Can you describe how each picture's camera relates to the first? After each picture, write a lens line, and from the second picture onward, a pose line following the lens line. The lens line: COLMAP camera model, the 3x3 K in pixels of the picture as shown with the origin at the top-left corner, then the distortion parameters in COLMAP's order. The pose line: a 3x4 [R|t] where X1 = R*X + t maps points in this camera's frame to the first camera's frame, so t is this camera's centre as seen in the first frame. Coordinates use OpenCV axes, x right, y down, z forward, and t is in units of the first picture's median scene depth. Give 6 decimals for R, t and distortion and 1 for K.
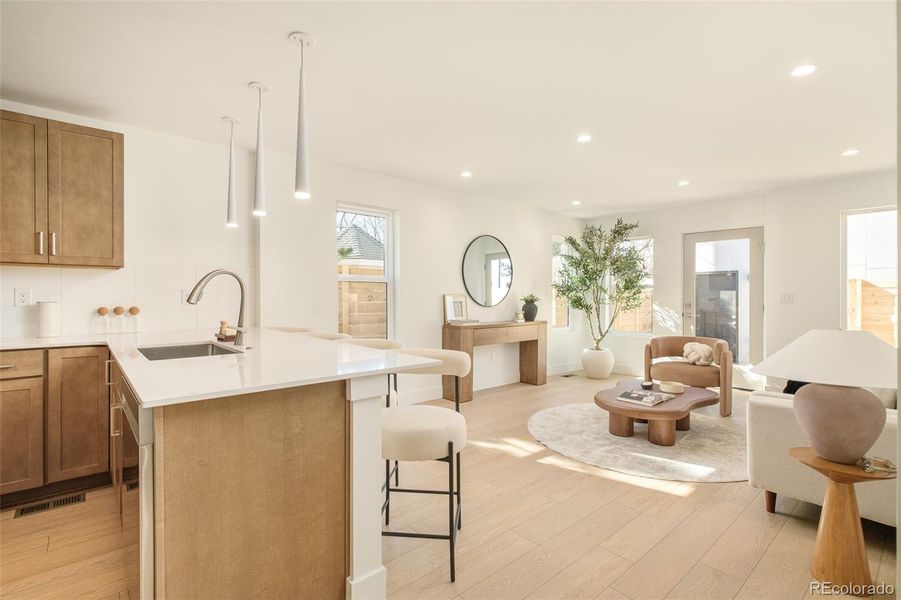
lens RADIAL K [[423.3, 0, 444.9], [0, 423.3, 292.3], [0, 0, 1]] dist [-0.005492, 0.000522]
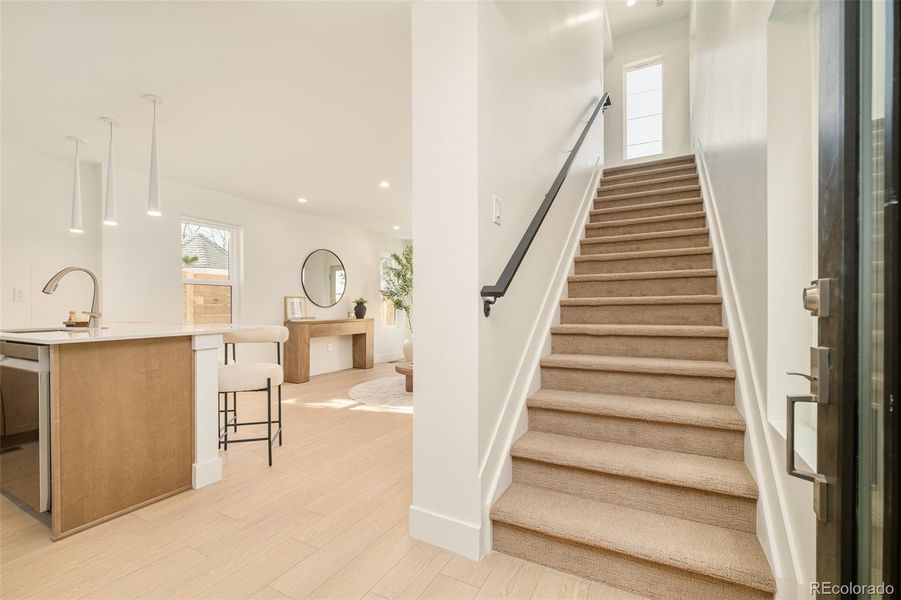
lens RADIAL K [[389.6, 0, 448.4], [0, 389.6, 300.1], [0, 0, 1]] dist [-0.007859, 0.000858]
pose [[0.936842, -0.001954, 0.349746, 0.064994], [0.005606, 0.999940, -0.009430, 0.038927], [-0.349707, 0.010795, 0.936797, -0.288931]]
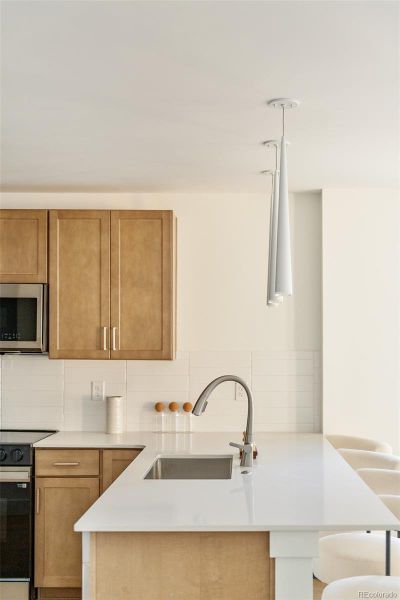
lens RADIAL K [[765.7, 0, 225.7], [0, 765.7, 307.1], [0, 0, 1]] dist [-0.025101, 0.000000]
pose [[0.743993, -0.033574, -0.667343, 0.329029], [0.005702, 0.999019, -0.043904, -0.080306], [0.668163, 0.028859, 0.743455, -0.104484]]
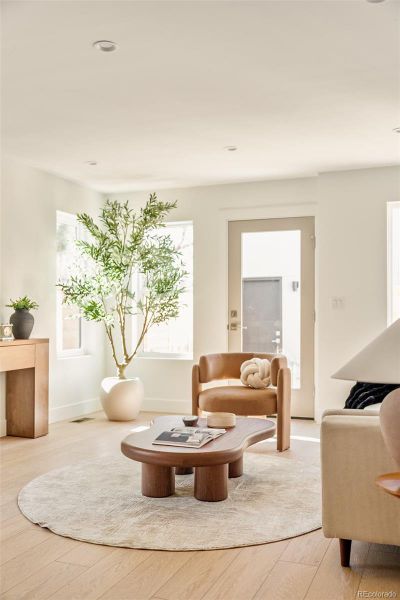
lens RADIAL K [[606.5, 0, 210.0], [0, 606.5, 304.3], [0, 0, 1]] dist [0.003875, 0.000000]
pose [[0.877750, 0.006453, 0.479075, 0.015703], [-0.003205, 0.999966, -0.007597, 0.033882], [-0.479108, 0.005133, 0.877741, 0.091305]]
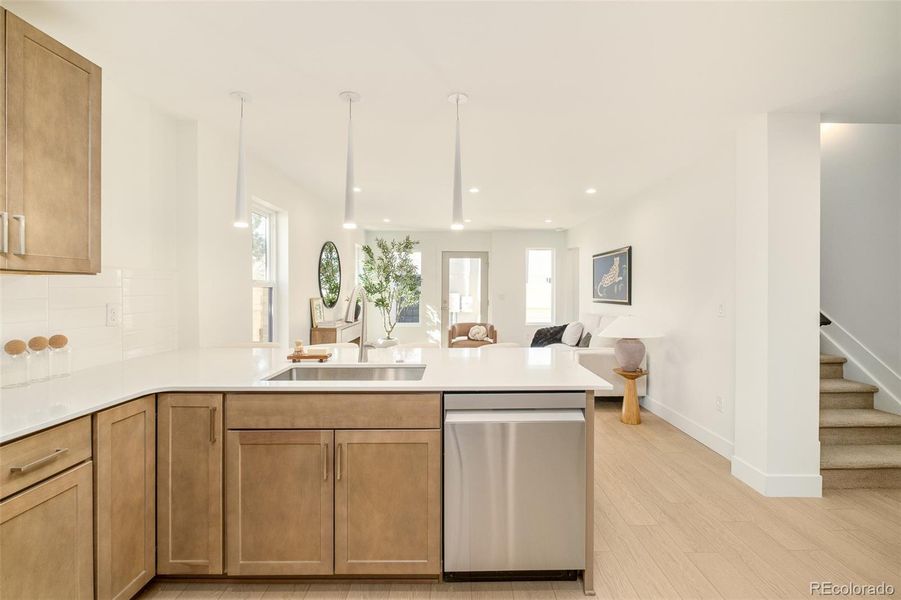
lens RADIAL K [[400.2, 0, 457.3], [0, 400.2, 284.8], [0, 0, 1]] dist [-0.000809, -0.000314]
pose [[0.647633, 0.004468, 0.761940, -0.711902], [-0.002374, 0.999990, -0.003846, -0.034548], [-0.761949, 0.000682, 0.647637, 0.149462]]
